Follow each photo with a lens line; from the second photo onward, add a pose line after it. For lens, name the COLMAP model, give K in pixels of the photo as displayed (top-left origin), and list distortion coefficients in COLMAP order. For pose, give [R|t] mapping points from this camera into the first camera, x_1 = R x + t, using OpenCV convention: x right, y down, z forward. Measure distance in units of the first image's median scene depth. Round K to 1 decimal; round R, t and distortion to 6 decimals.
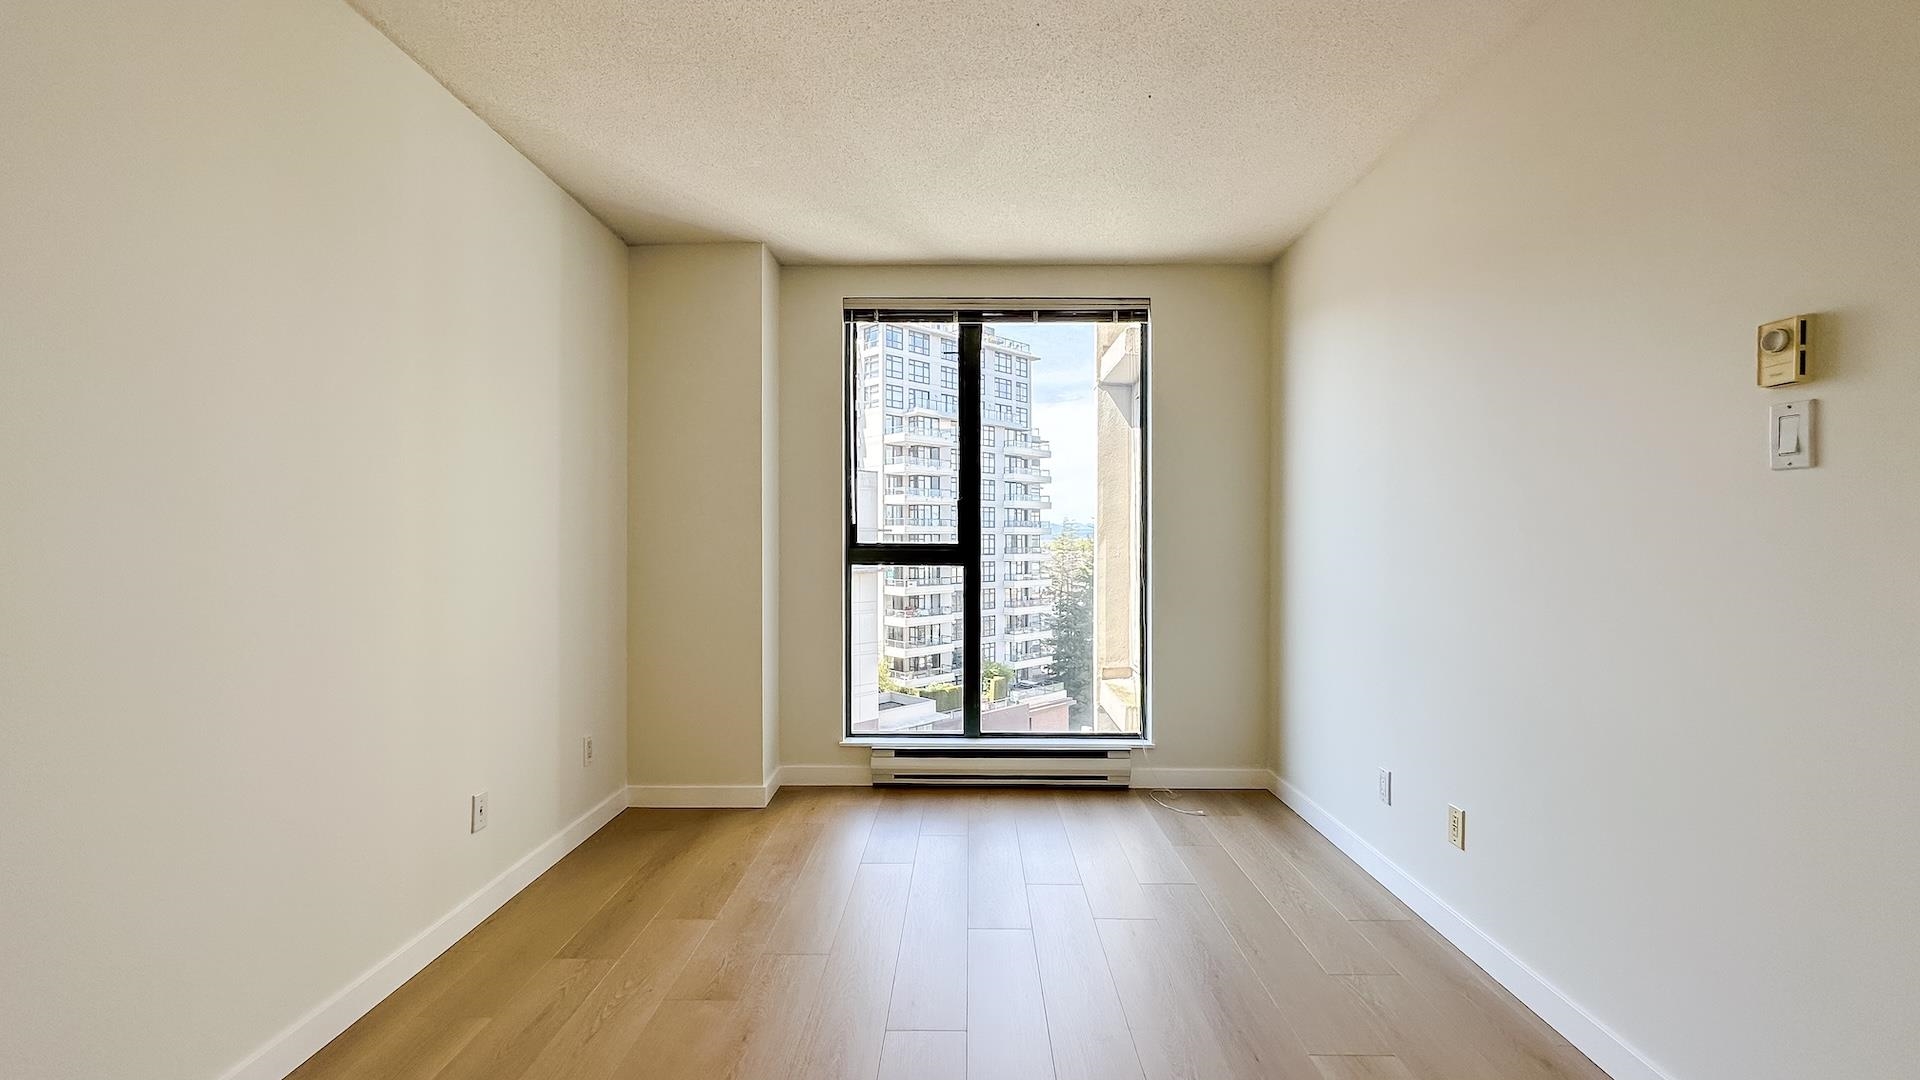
lens RADIAL K [[778.6, 0, 963.6], [0, 778.6, 537.0], [0, 0, 1]] dist [-0.006872, -0.000276]
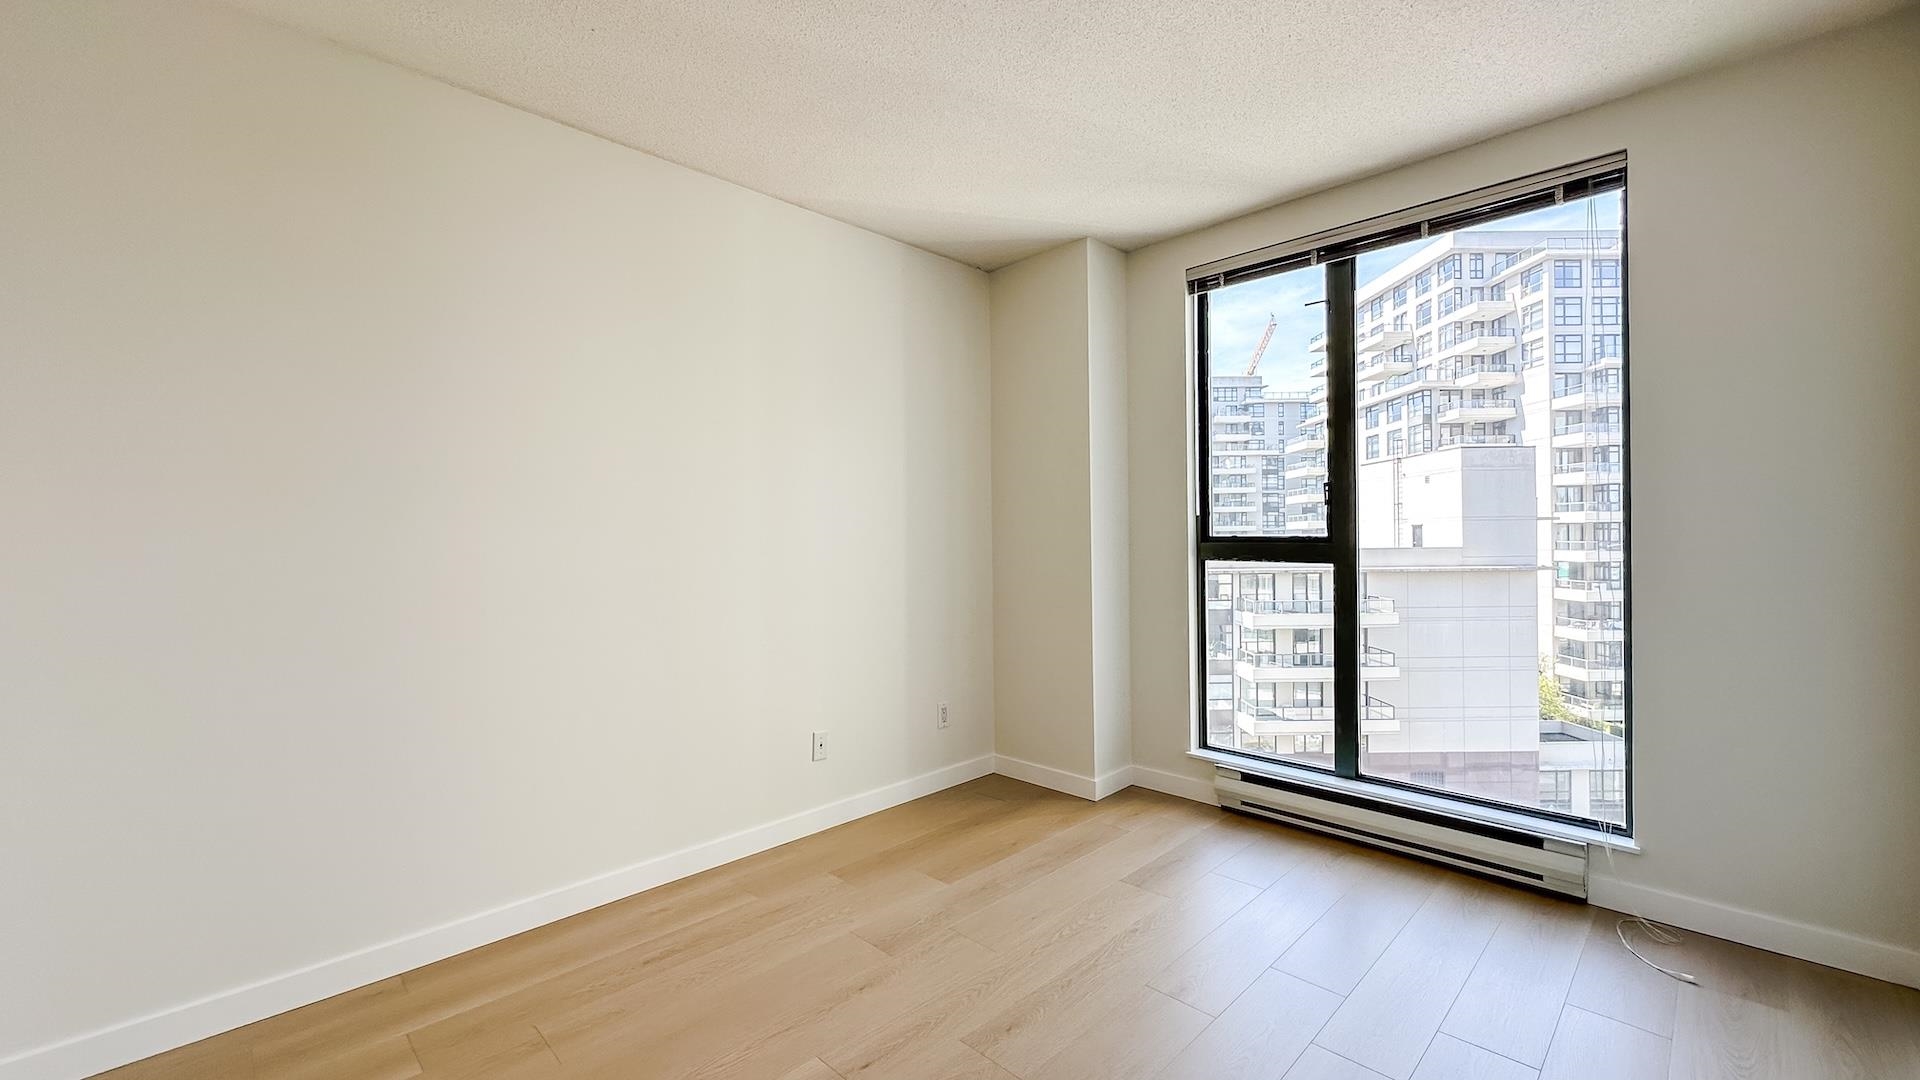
lens RADIAL K [[765.5, 0, 960.0], [0, 765.5, 540.0], [0, 0, 1]] dist [-0.001448, -0.000184]
pose [[0.710590, -0.004584, -0.703591, 0.032515], [0.013192, 0.999890, 0.006809, 0.000222], [0.703482, -0.014120, 0.710573, 0.018659]]
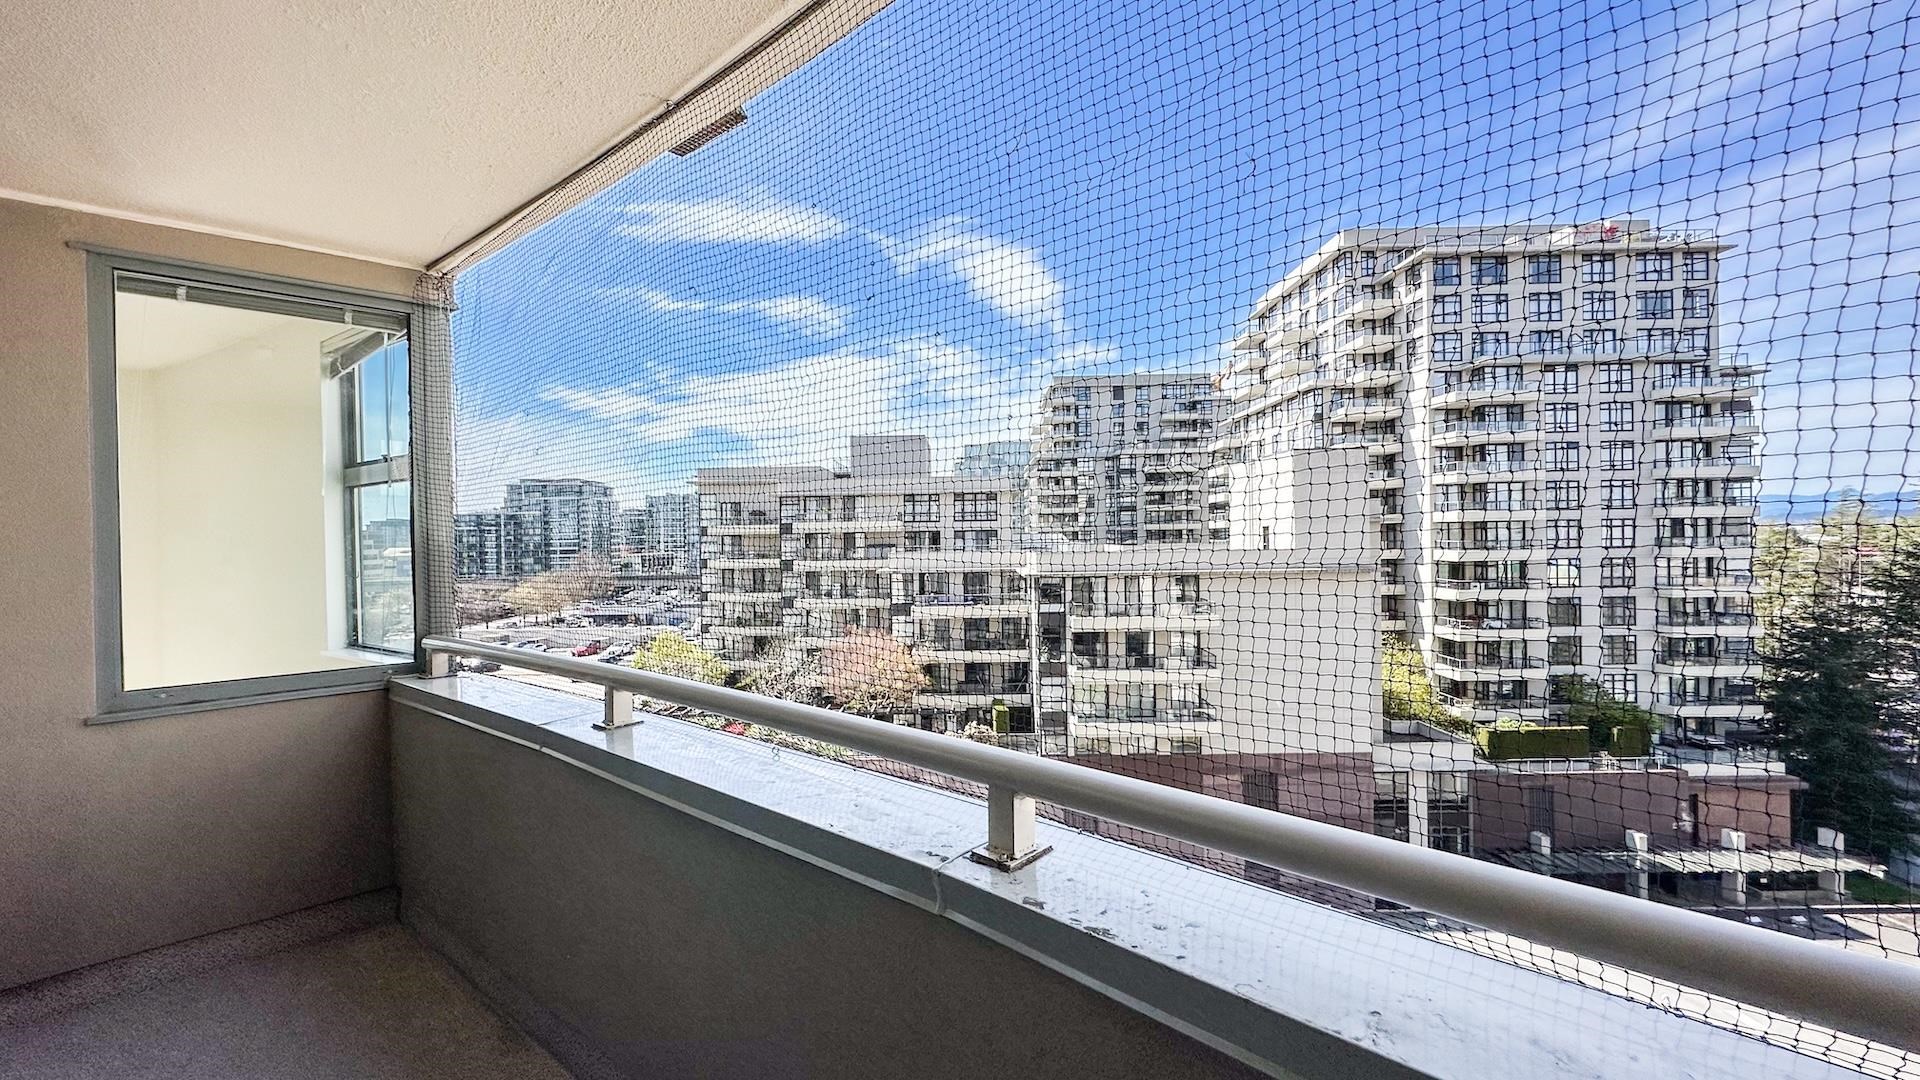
lens RADIAL K [[765.5, 0, 960.0], [0, 765.5, 540.0], [0, 0, 1]] dist [-0.001448, -0.000184]
pose [[0.698095, -0.004613, -0.715990, 0.222851], [0.018101, 0.999773, 0.011206, -0.005762], [0.715776, -0.020783, 0.698020, 0.192234]]
